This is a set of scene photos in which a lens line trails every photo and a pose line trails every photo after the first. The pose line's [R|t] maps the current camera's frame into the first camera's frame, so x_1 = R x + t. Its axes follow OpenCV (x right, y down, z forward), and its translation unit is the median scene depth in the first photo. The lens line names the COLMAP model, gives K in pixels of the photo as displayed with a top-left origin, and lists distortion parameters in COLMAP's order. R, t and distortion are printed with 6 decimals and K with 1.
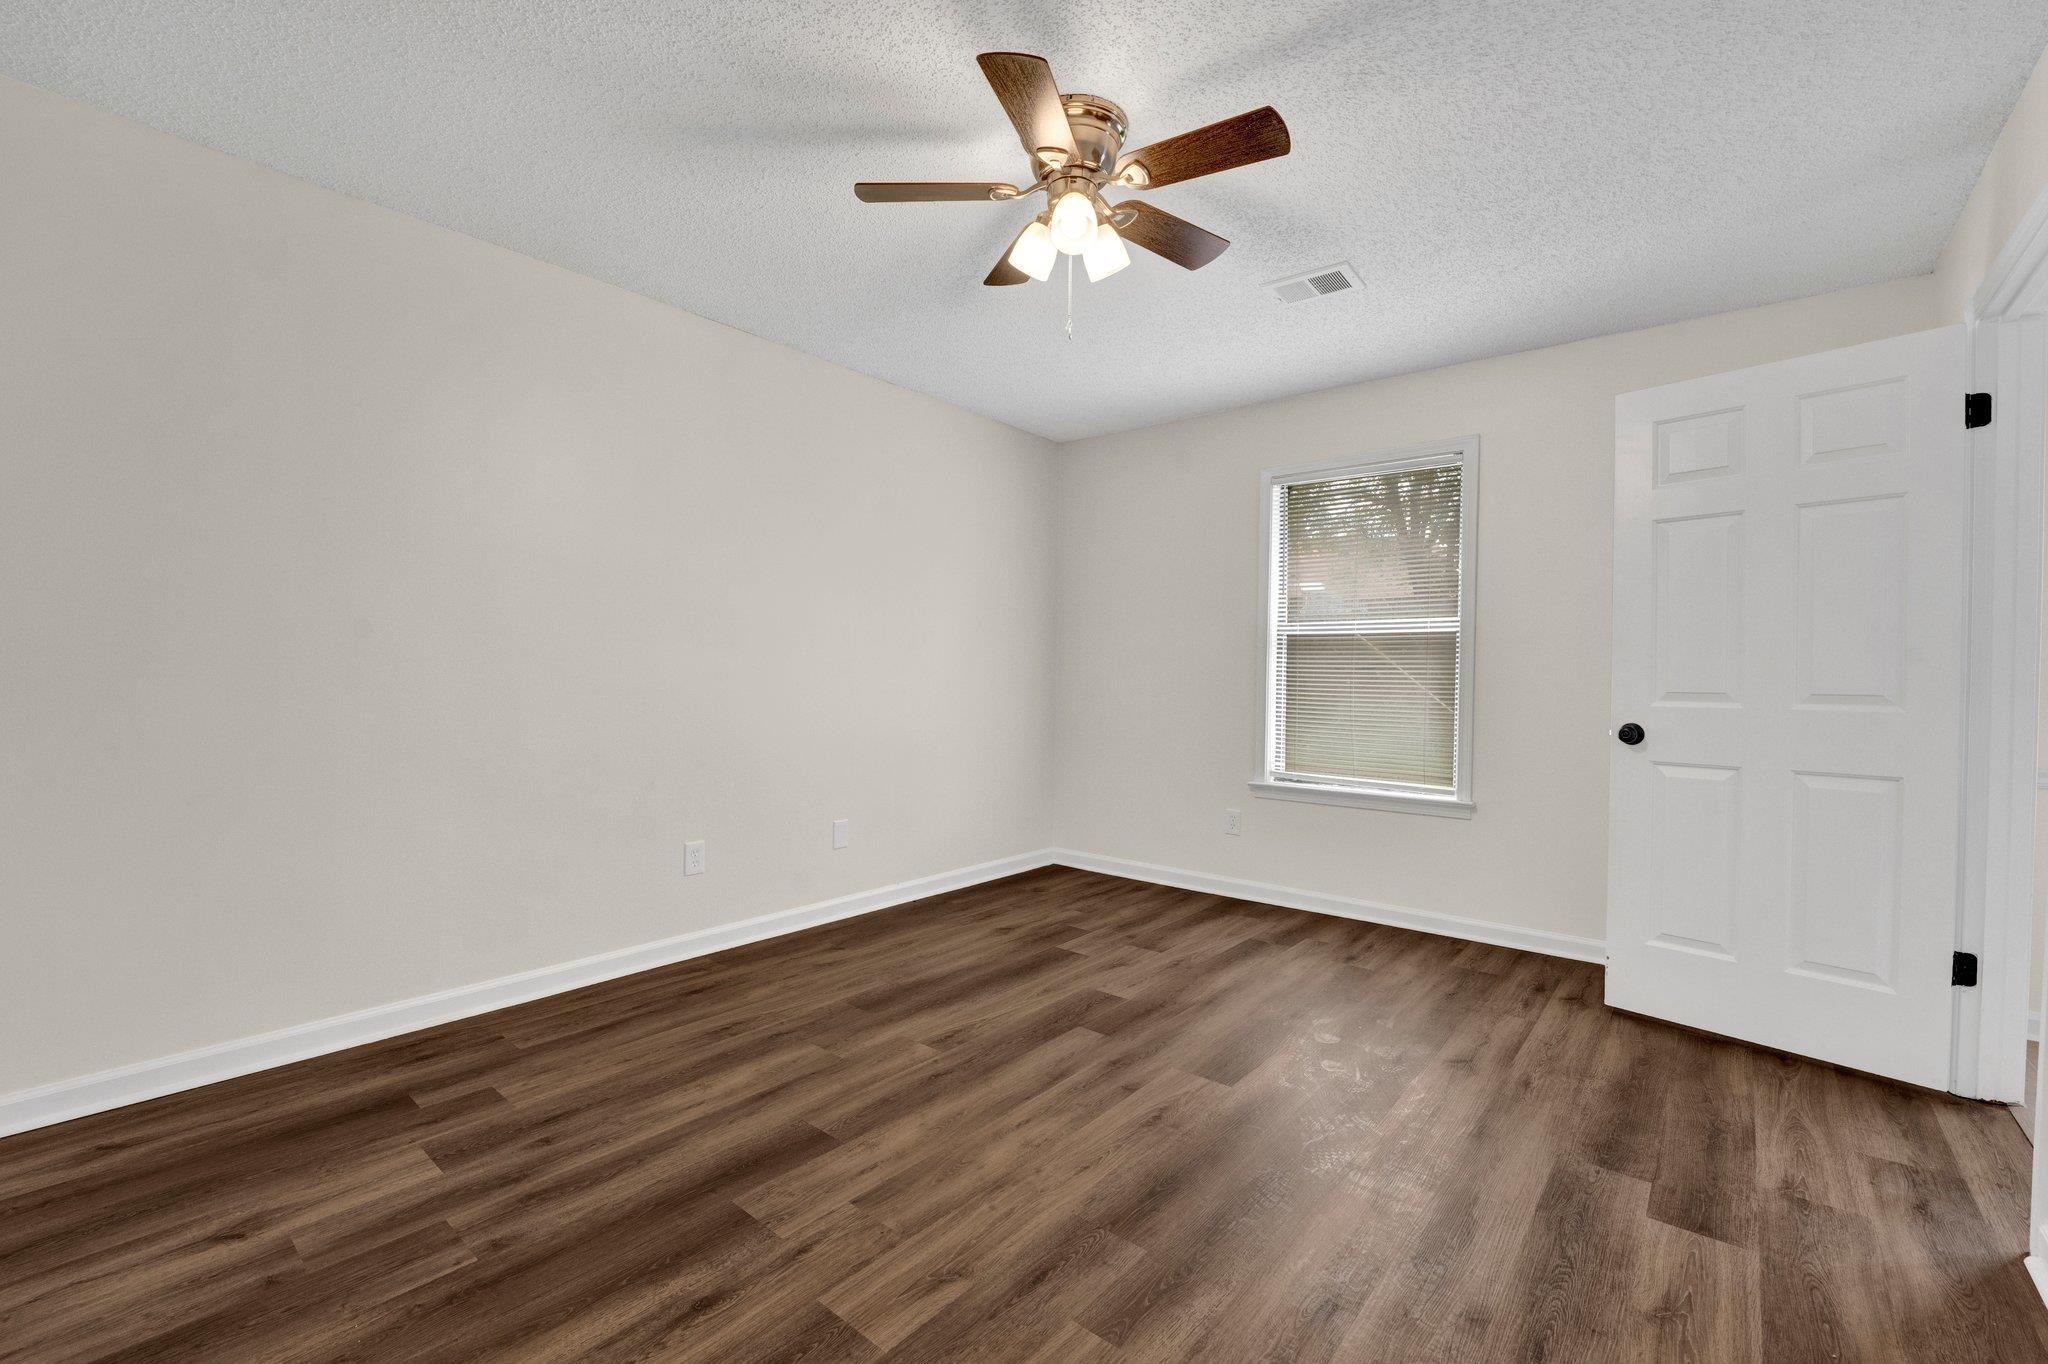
lens RADIAL K [[864.2, 0, 1028.2], [0, 864.2, 673.5], [0, 0, 1]] dist [-0.023898, 0.002580]
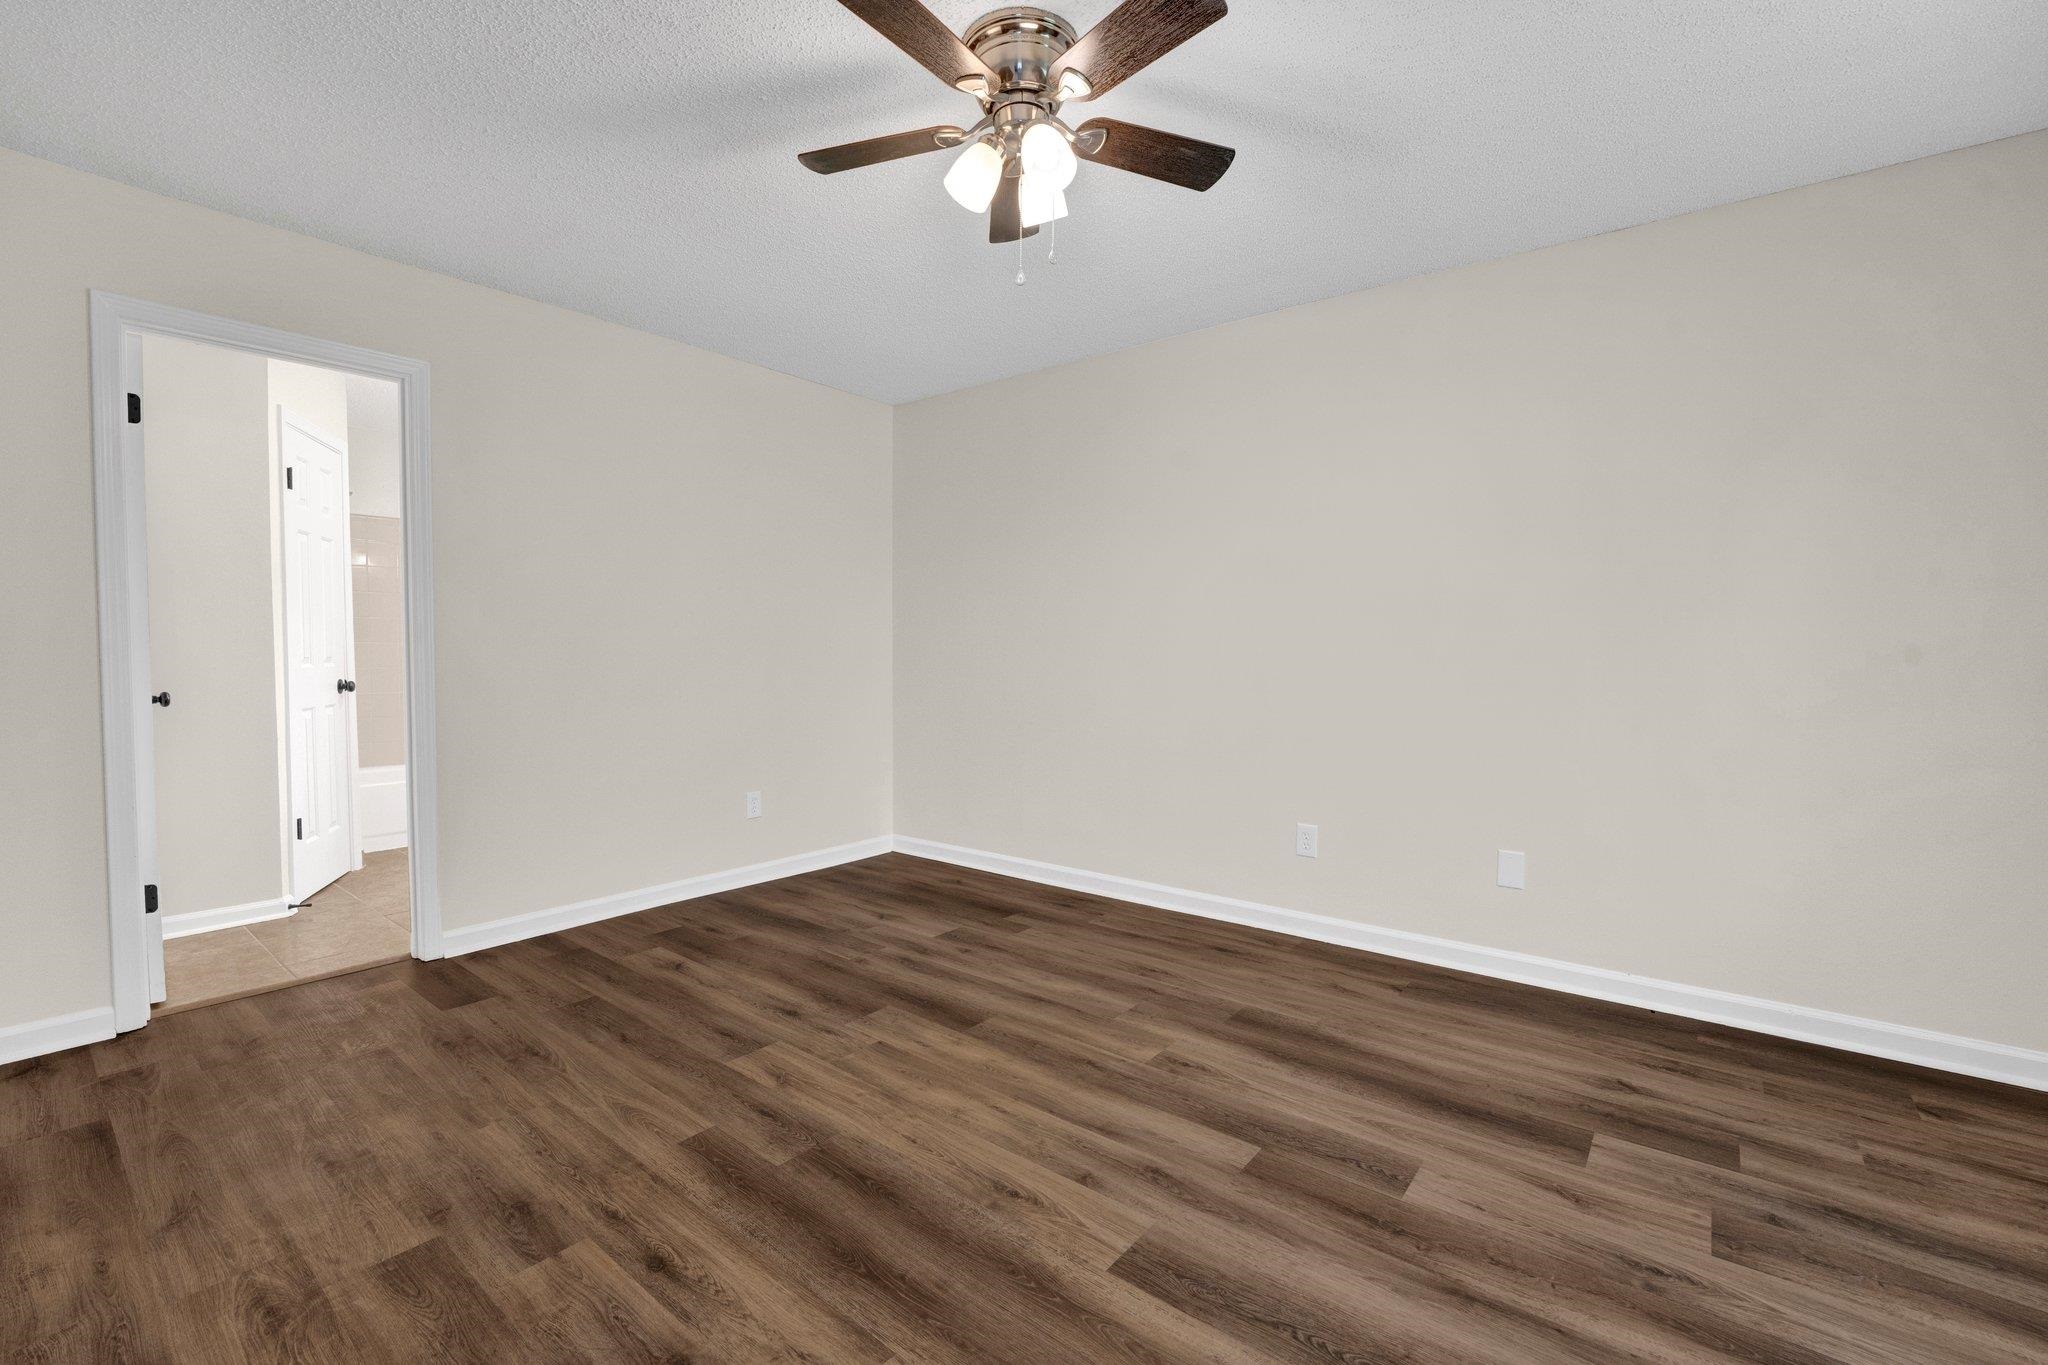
lens RADIAL K [[864.2, 0, 1025.0], [0, 864.2, 679.3], [0, 0, 1]] dist [-0.023898, 0.002580]
pose [[0.024825, 0.021605, -0.999458, 0.815901], [-0.005916, 0.999752, 0.021464, 0.001952], [0.999674, 0.005380, 0.024947, 0.832765]]
